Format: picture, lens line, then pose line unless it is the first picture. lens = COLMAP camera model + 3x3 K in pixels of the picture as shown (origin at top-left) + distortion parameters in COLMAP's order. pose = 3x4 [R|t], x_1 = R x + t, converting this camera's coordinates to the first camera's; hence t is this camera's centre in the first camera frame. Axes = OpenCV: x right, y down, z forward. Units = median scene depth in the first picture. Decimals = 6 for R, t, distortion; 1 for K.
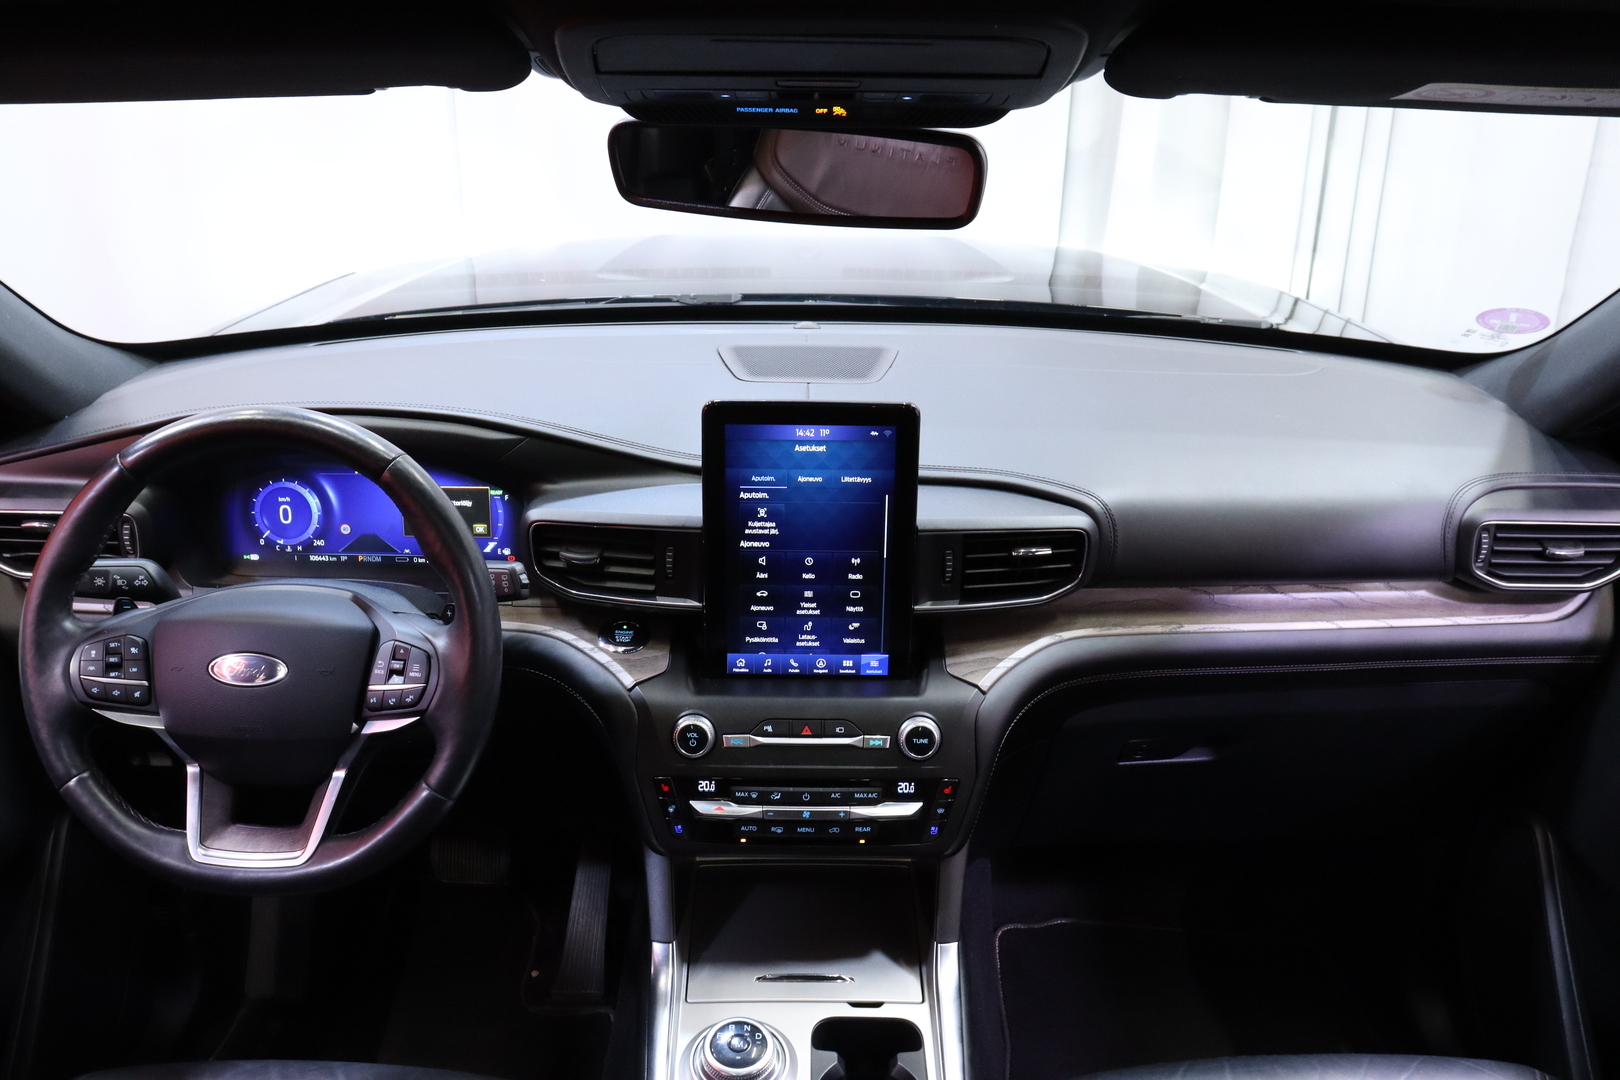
lens RADIAL K [[1317.0, 0, 810.0], [0, 1317.0, 540.0], [0, 0, 1]] dist [-0.164249, 0.097740]
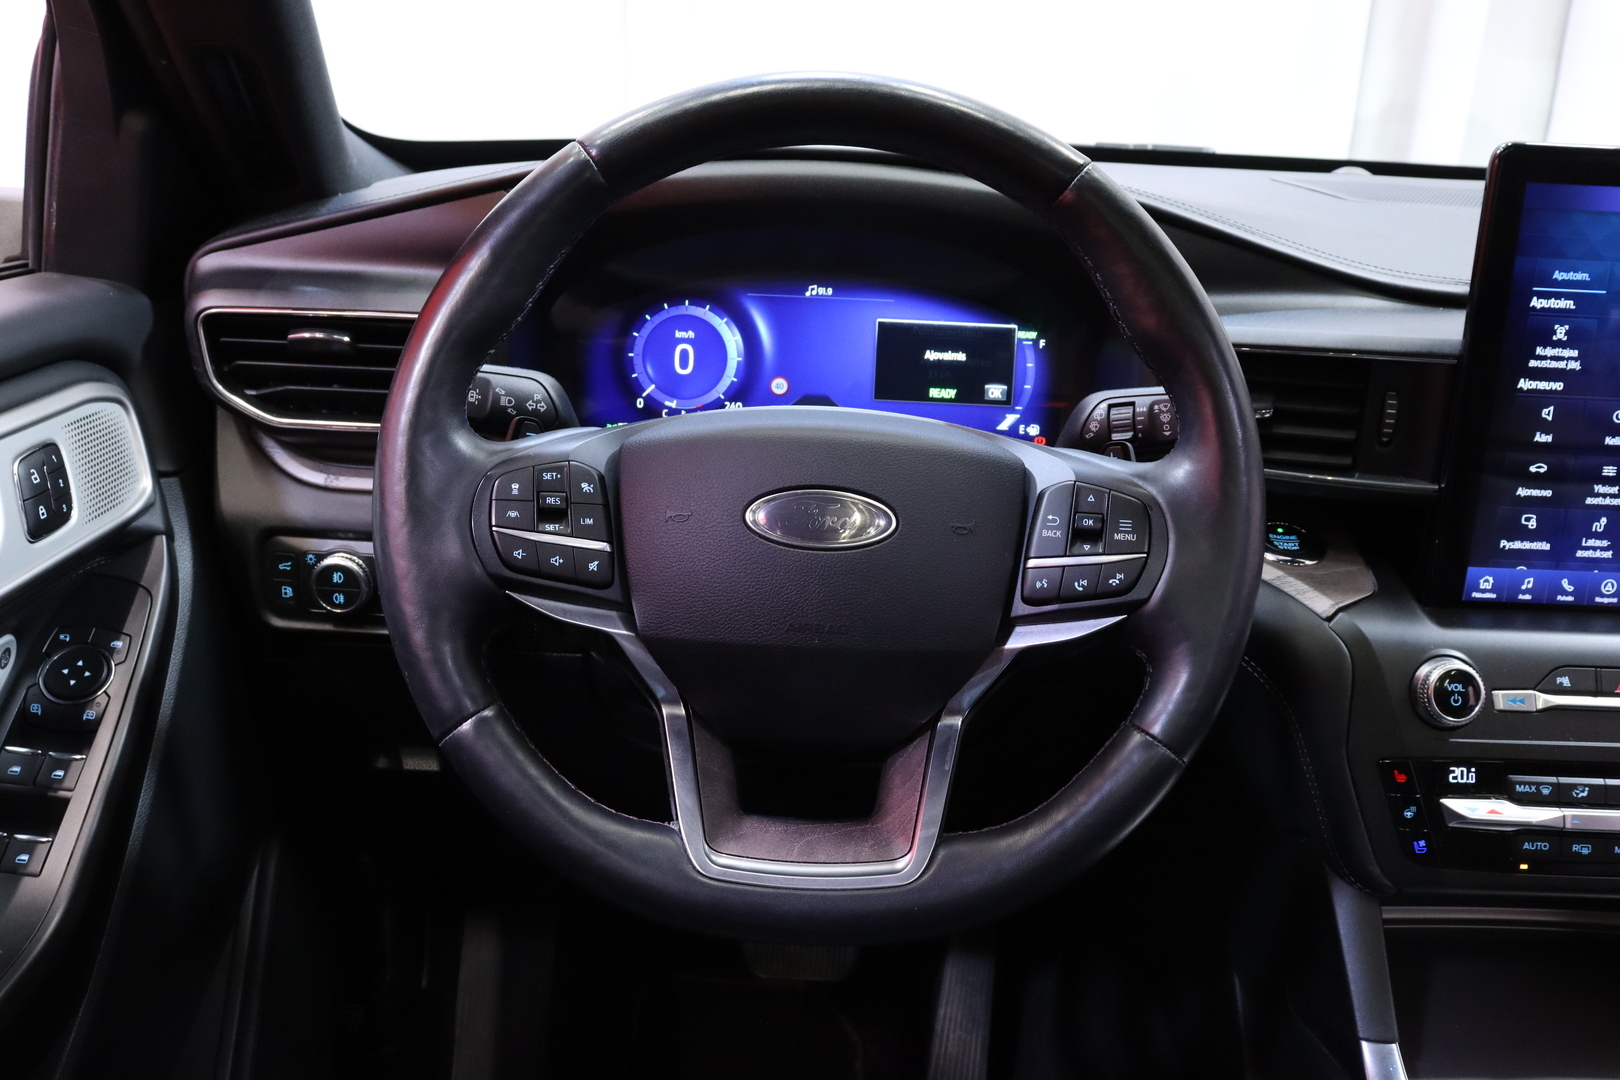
lens RADIAL K [[1455.5, 0, 810.0], [0, 1455.5, 540.0], [0, 0, 1]] dist [-0.170394, 0.203958]
pose [[0.999648, 0.026525, 0.000966, -0.387608], [-0.026366, 0.996526, -0.079001, 0.138602], [-0.003058, 0.078947, 0.996874, 0.333522]]
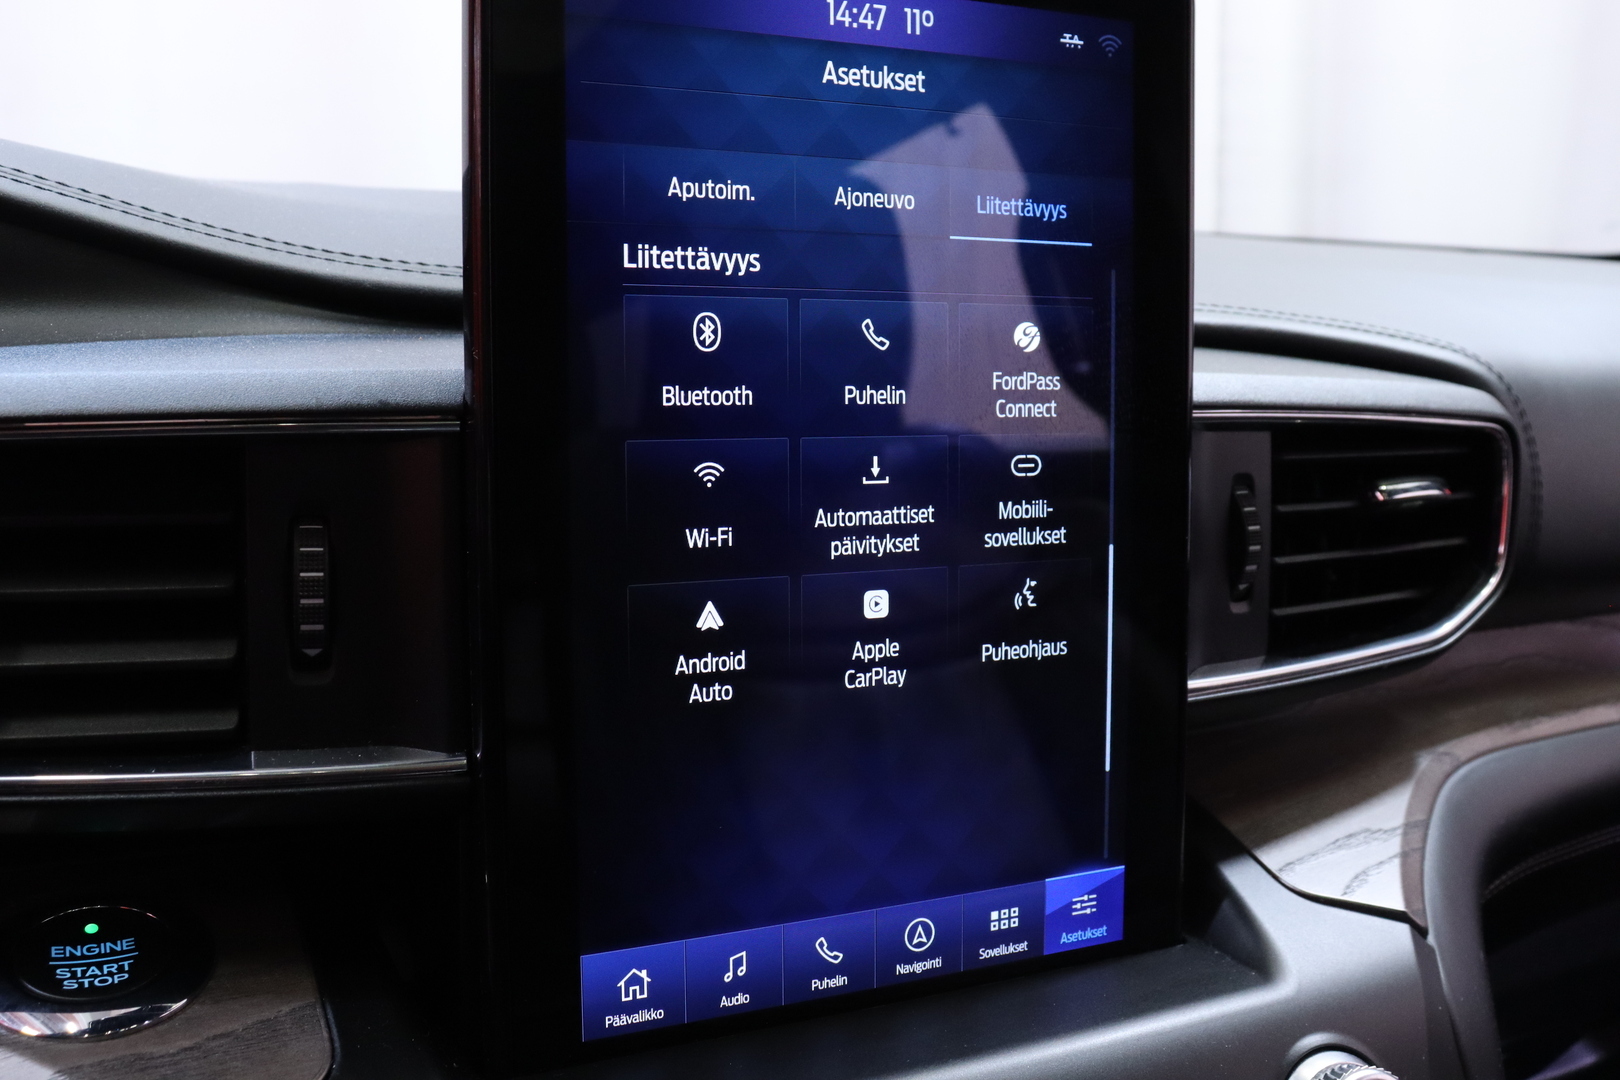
lens RADIAL K [[1579.9, 0, 810.0], [0, 1579.9, 540.0], [0, 0, 1]] dist [-0.125128, 0.110307]
pose [[0.900478, -0.055585, 0.431335, -0.147880], [0.158733, 0.965384, -0.206973, 0.080831], [-0.404899, 0.254842, 0.878130, 0.729675]]
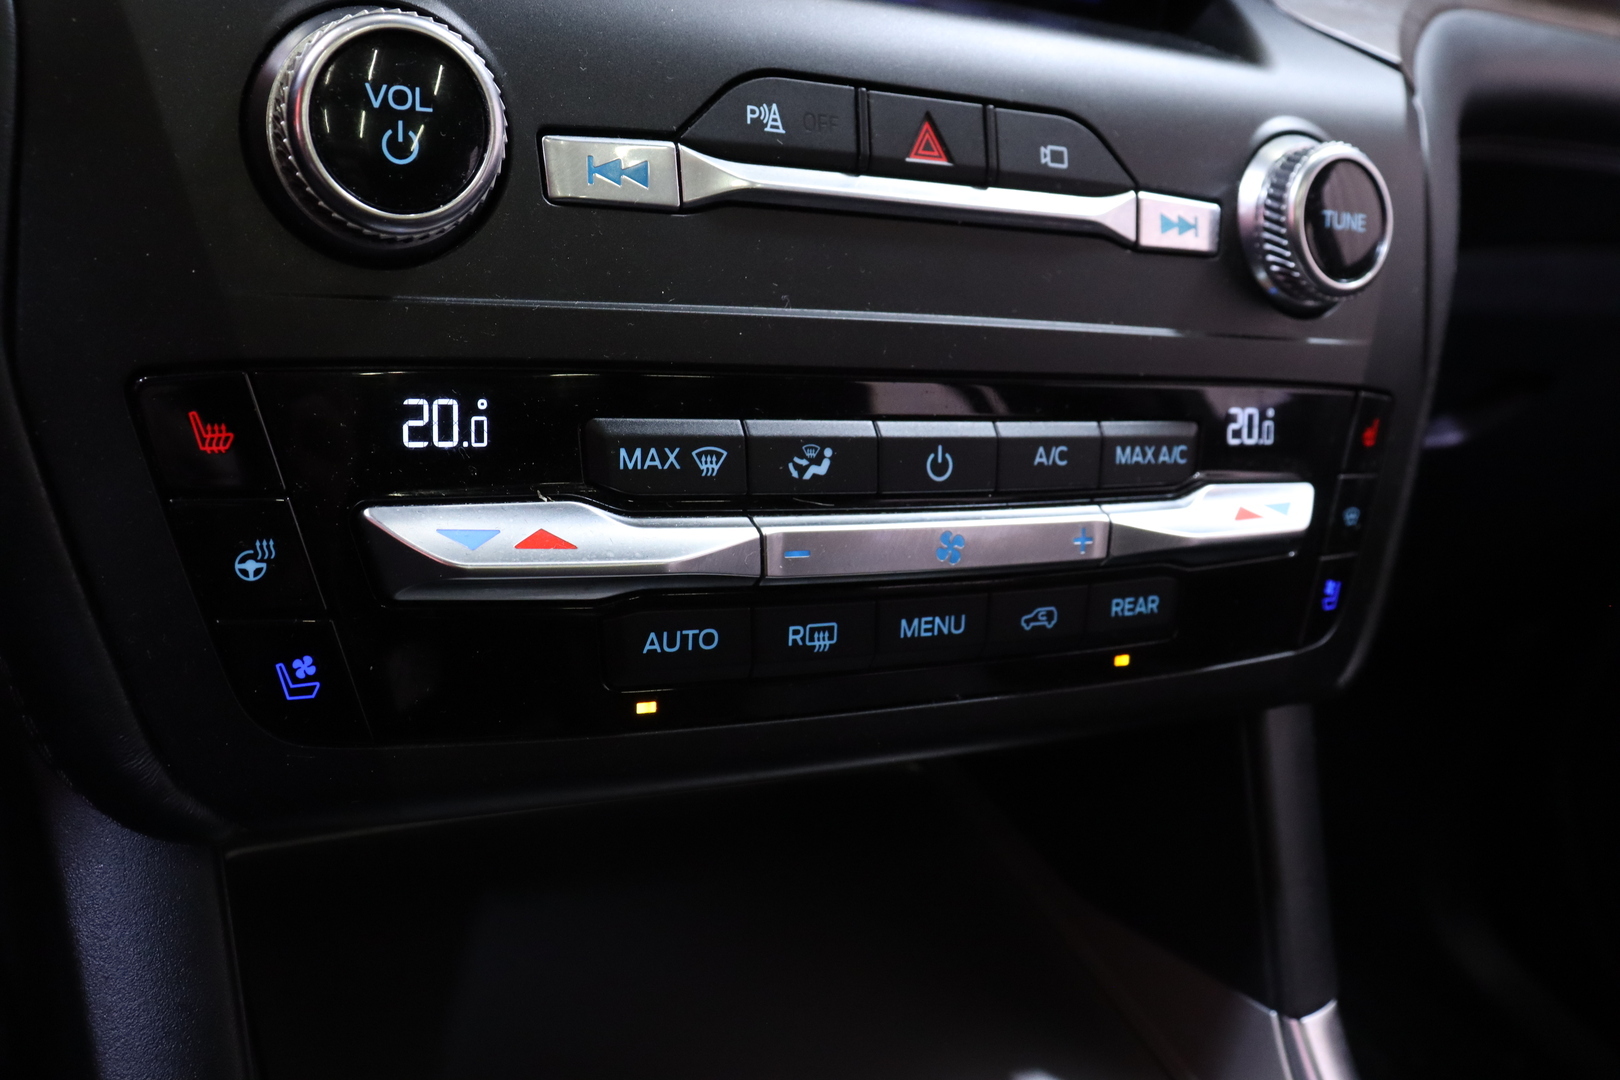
lens RADIAL K [[1556.9, 0, 810.0], [0, 1556.9, 540.0], [0, 0, 1]] dist [-0.124971, 0.107057]
pose [[0.872070, -0.044647, 0.487340, -0.139496], [-0.002230, 0.995457, 0.095188, 0.183546], [-0.489376, -0.084097, 0.868009, 0.790682]]
